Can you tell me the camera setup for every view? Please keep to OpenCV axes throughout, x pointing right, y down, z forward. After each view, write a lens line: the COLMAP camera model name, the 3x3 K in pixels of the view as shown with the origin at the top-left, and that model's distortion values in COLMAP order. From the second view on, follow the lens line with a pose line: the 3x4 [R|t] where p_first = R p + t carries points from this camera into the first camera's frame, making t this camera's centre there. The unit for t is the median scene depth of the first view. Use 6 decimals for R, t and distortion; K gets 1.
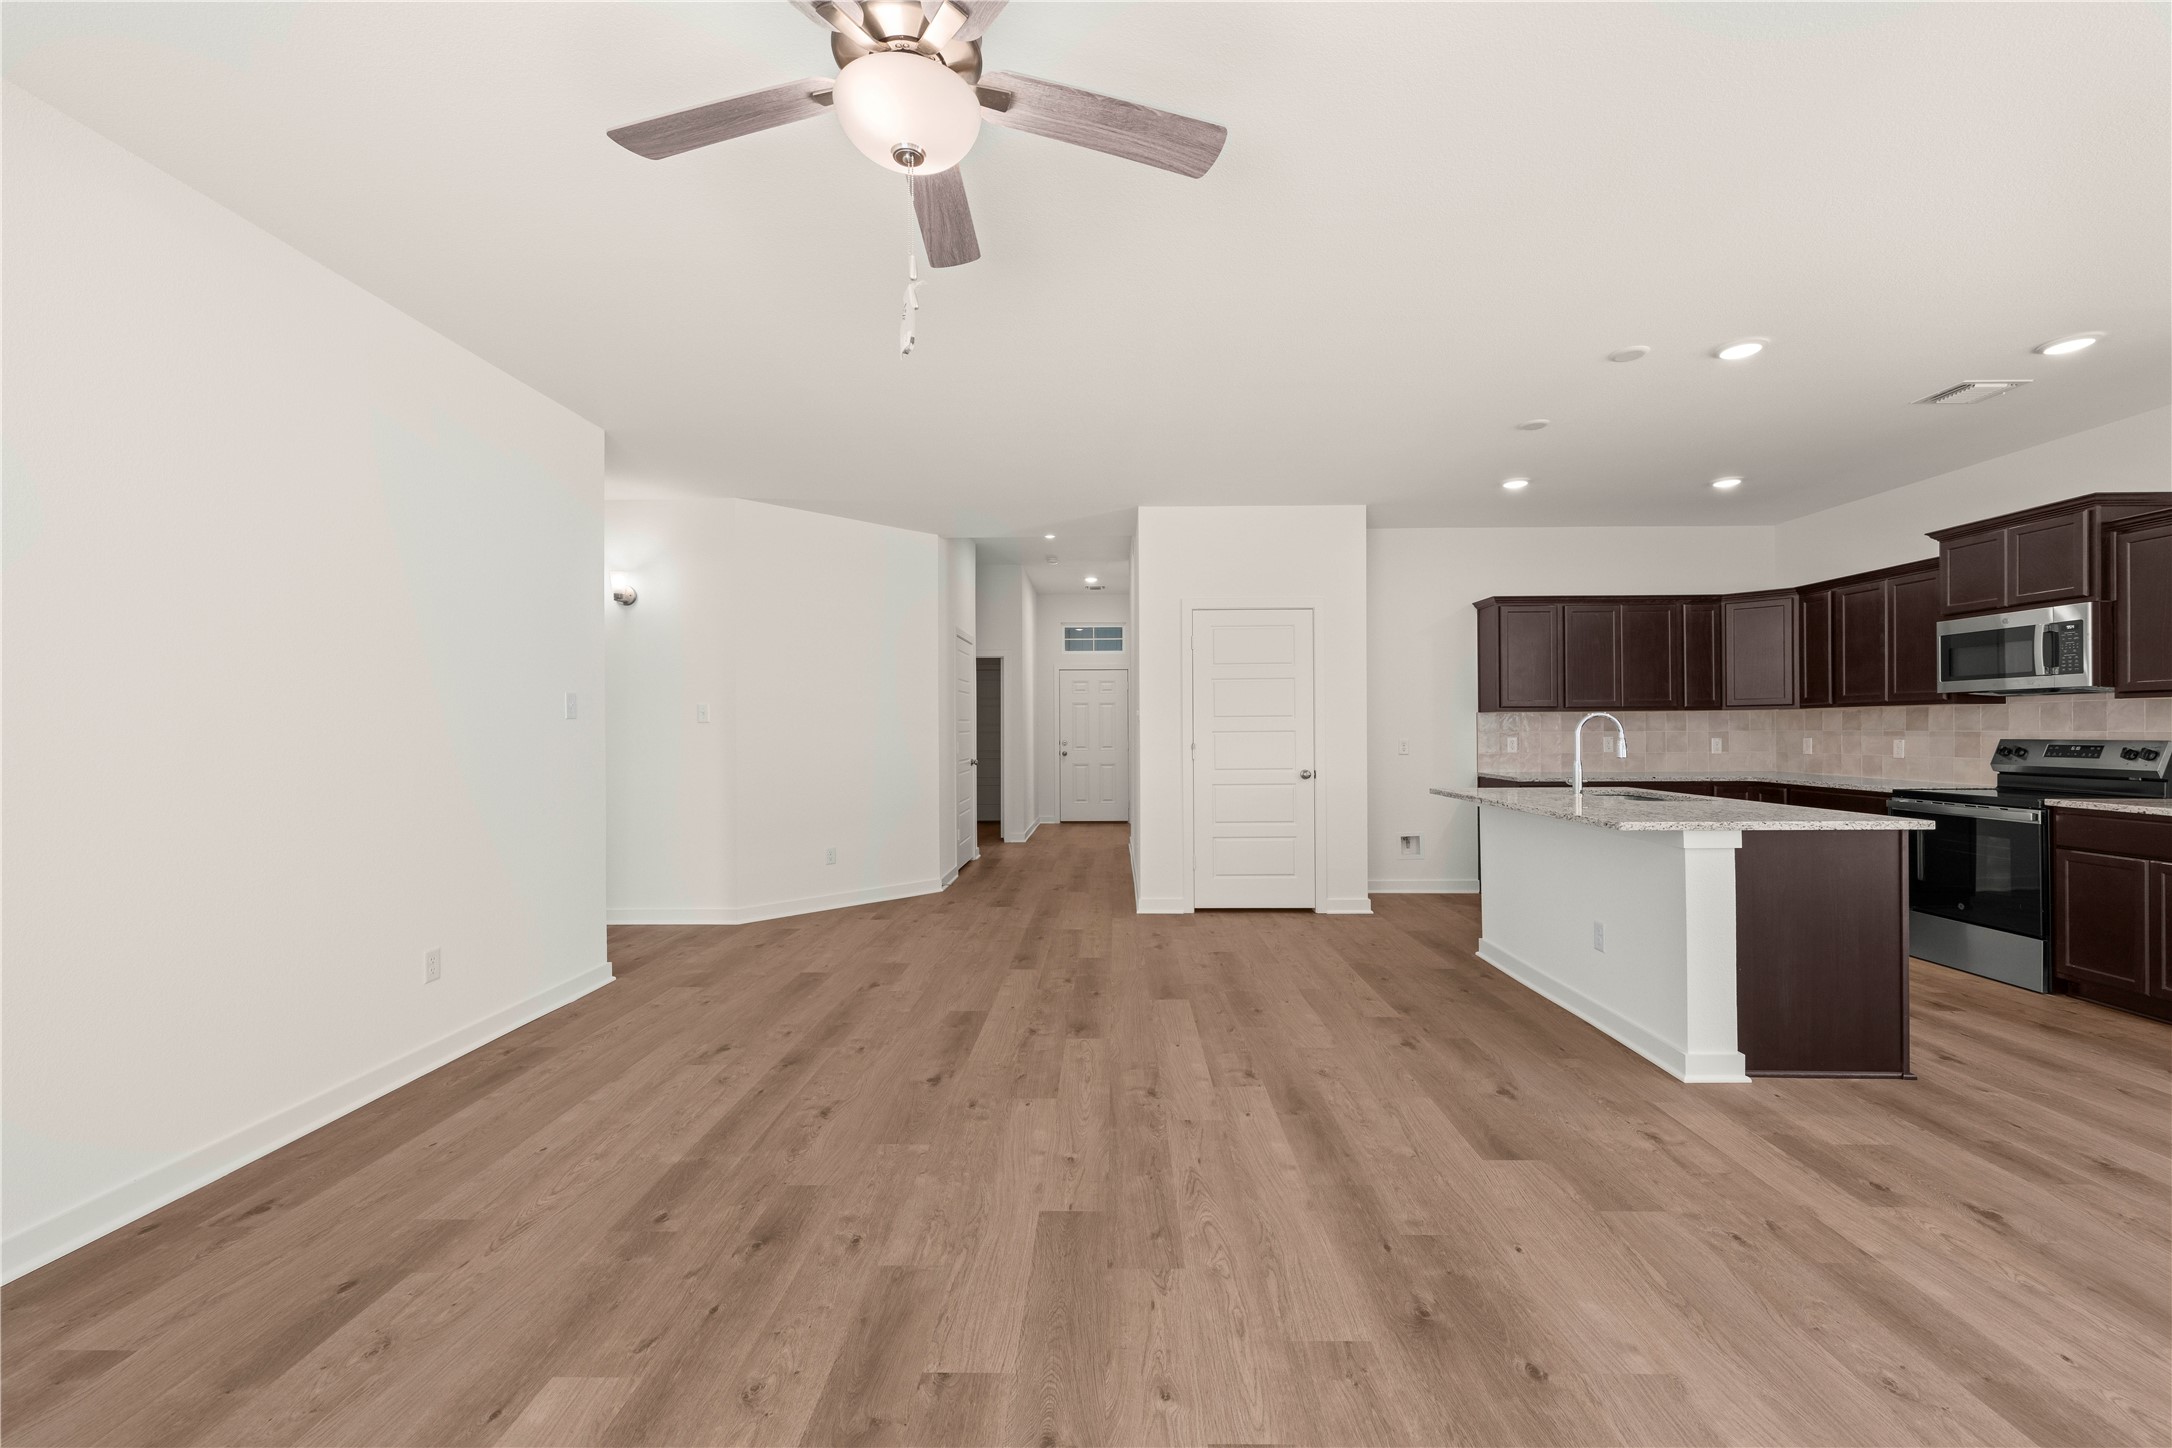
lens RADIAL K [[854.0, 0, 1099.4], [0, 854.0, 725.2], [0, 0, 1]] dist [0.000911, -0.000705]
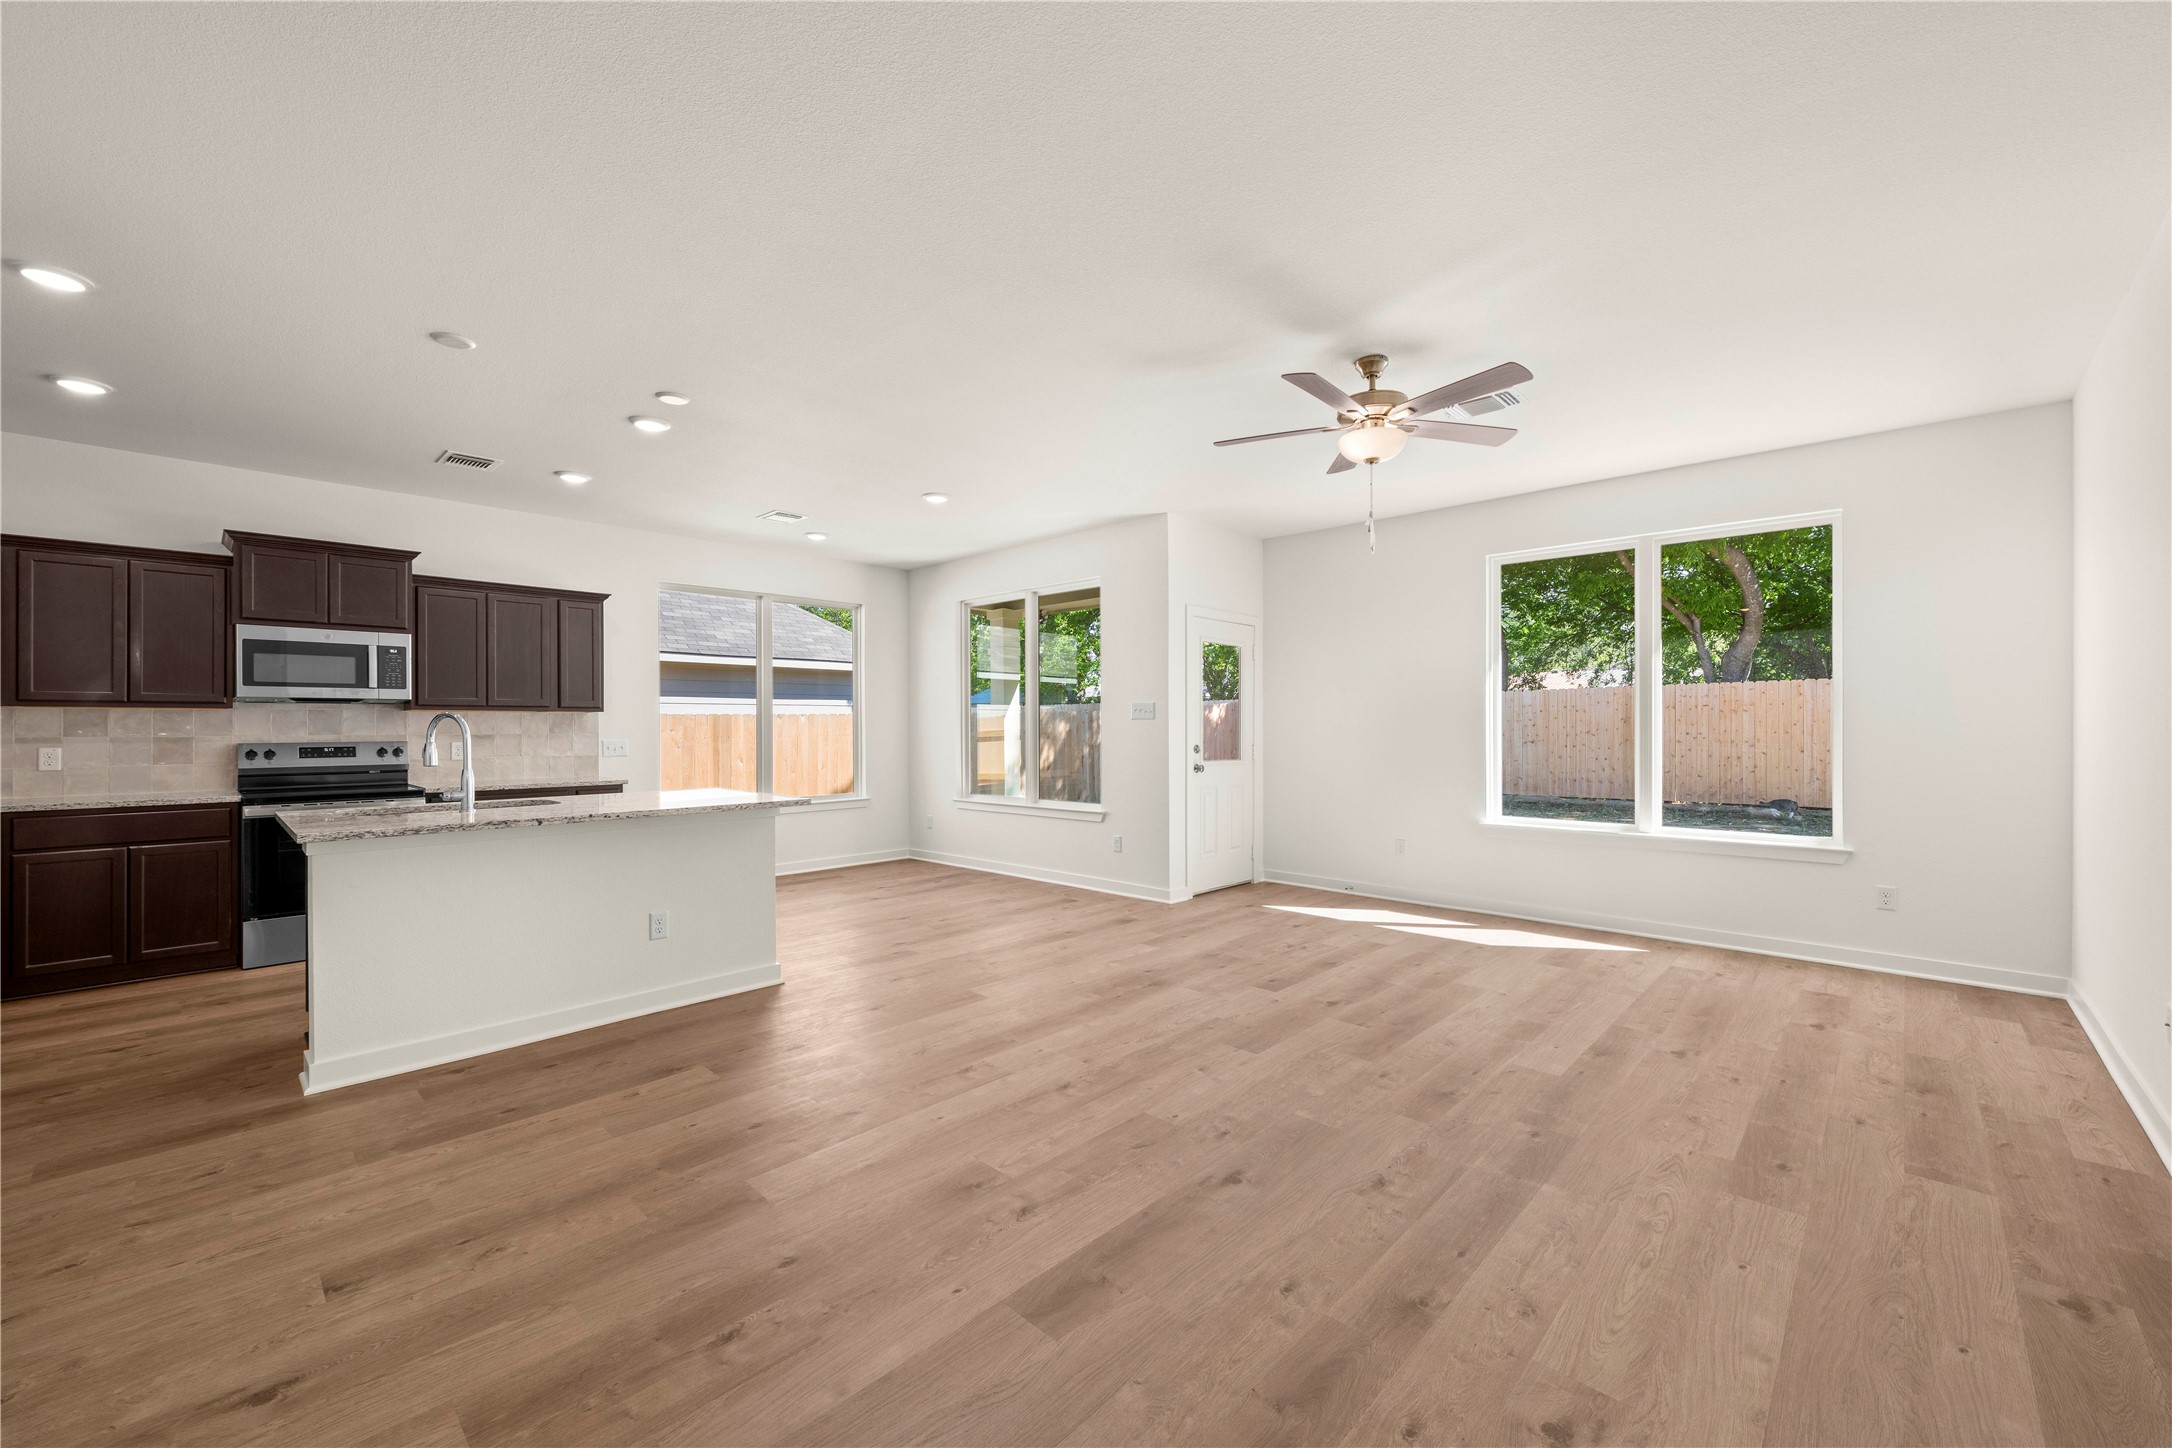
lens RADIAL K [[854.0, 0, 1095.4], [0, 854.0, 723.8], [0, 0, 1]] dist [0.000911, -0.000705]
pose [[-0.737007, 0.009364, 0.675820, -0.475224], [0.003261, 0.999942, -0.010299, 0.007602], [-0.675877, -0.005387, -0.736994, 1.251807]]
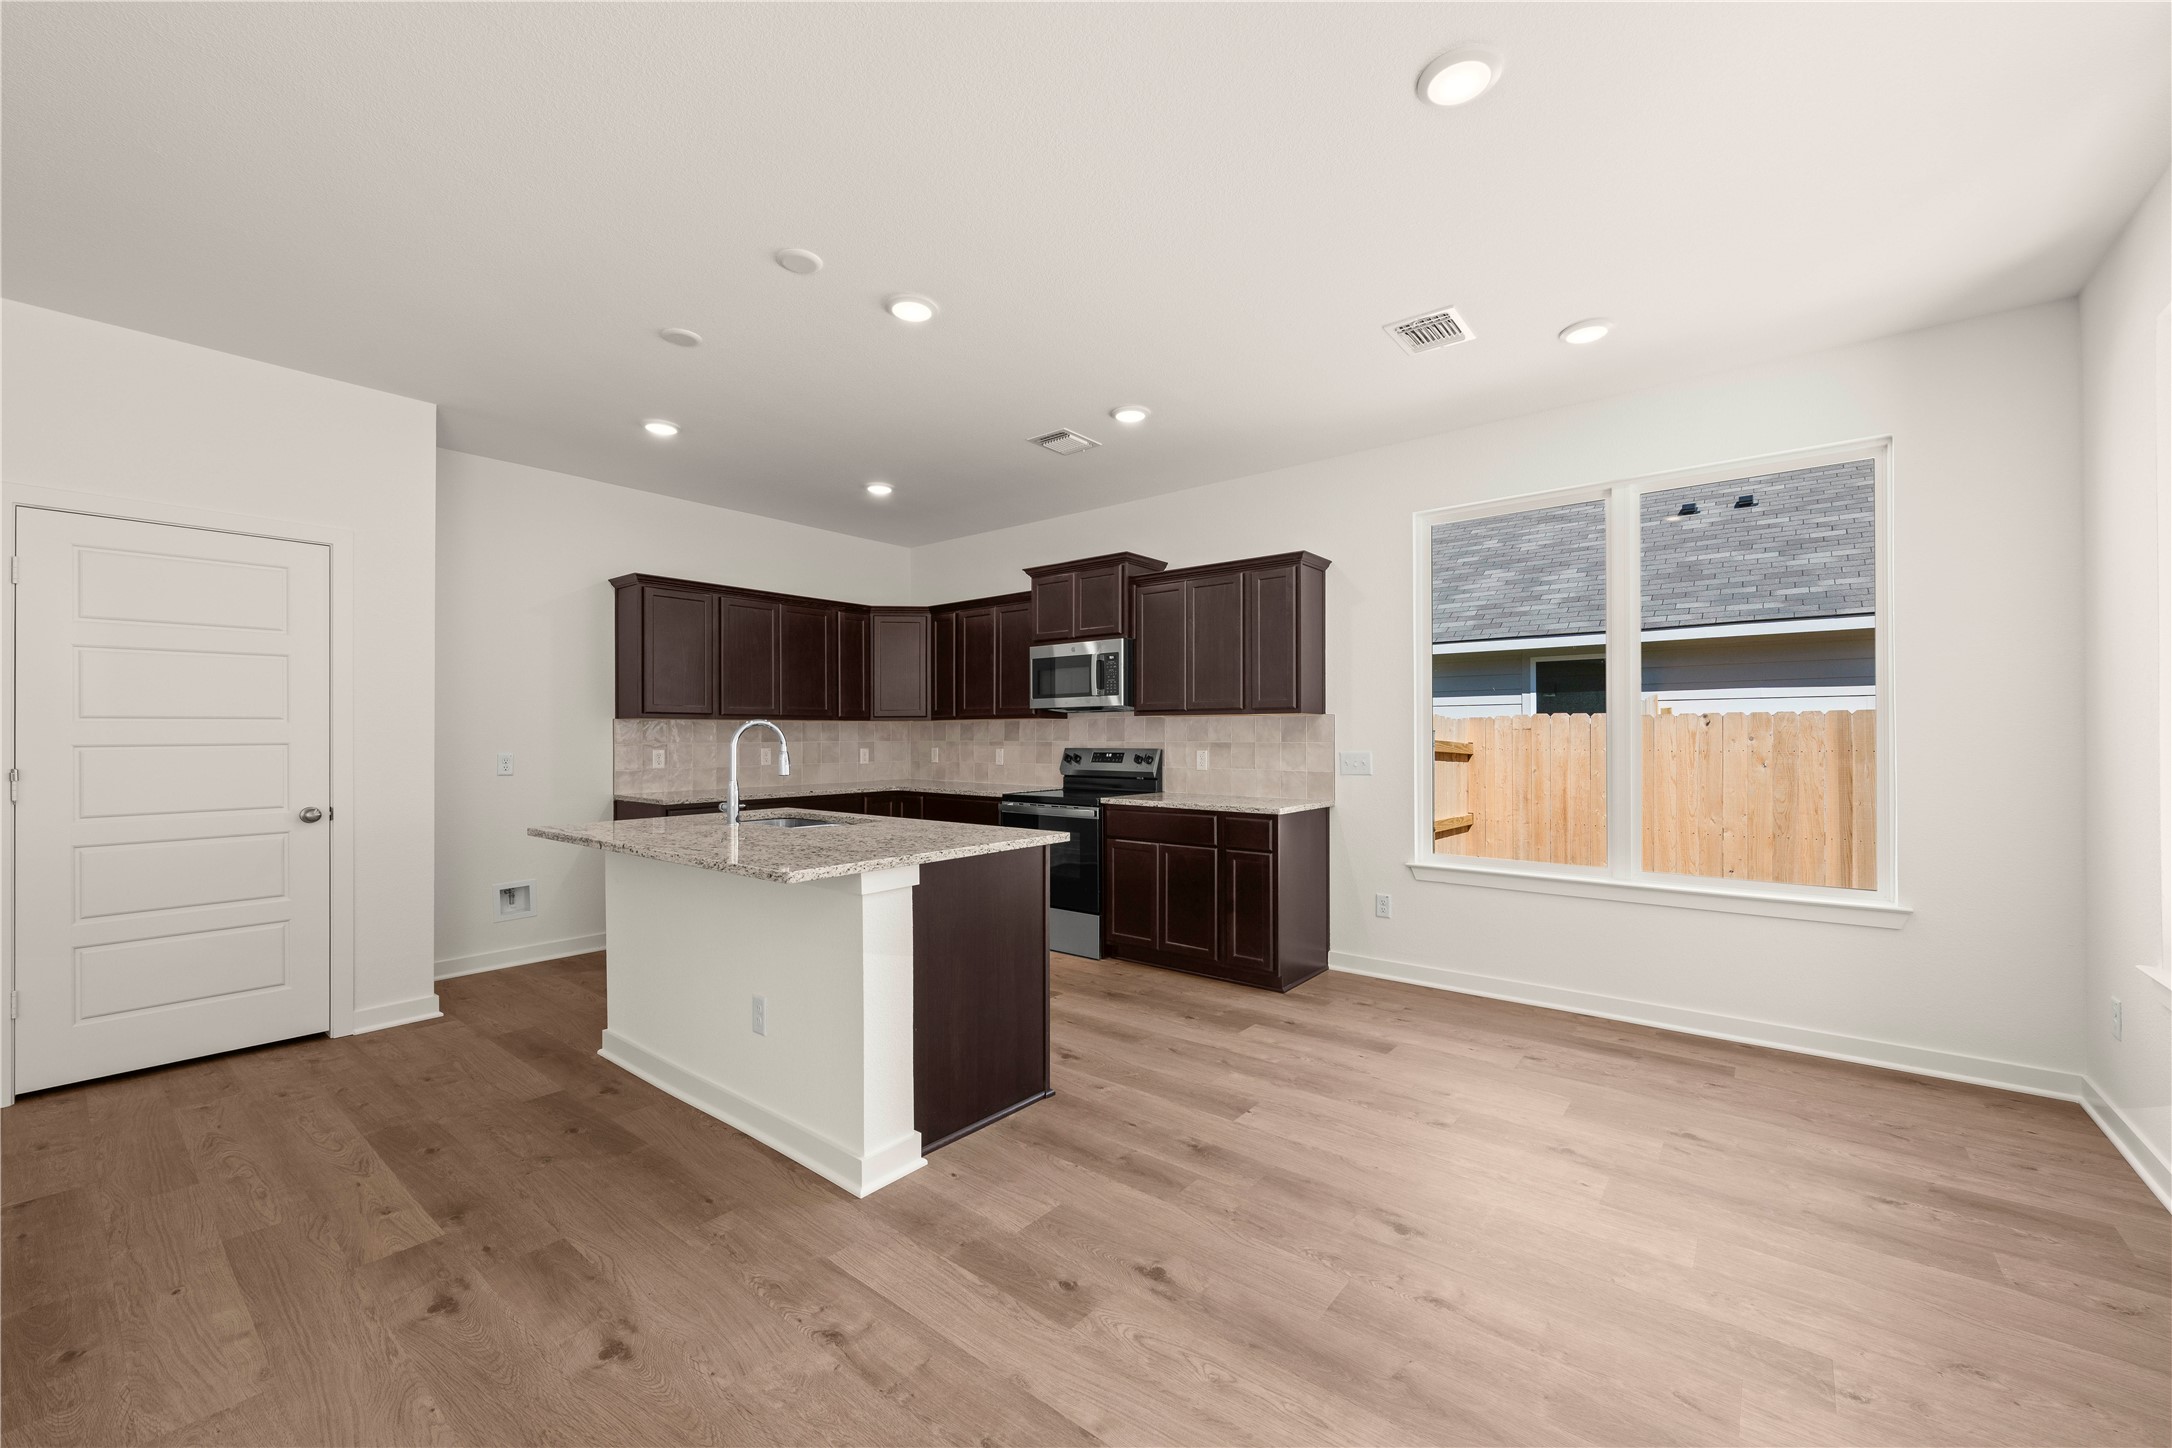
lens RADIAL K [[854.0, 0, 1097.0], [0, 854.0, 731.7], [0, 0, 1]] dist [0.000911, -0.000705]
pose [[0.612355, 0.005984, 0.790560, 0.148215], [-0.004101, 0.999982, -0.004393, -0.002128], [-0.790572, -0.000552, 0.612368, 0.263395]]
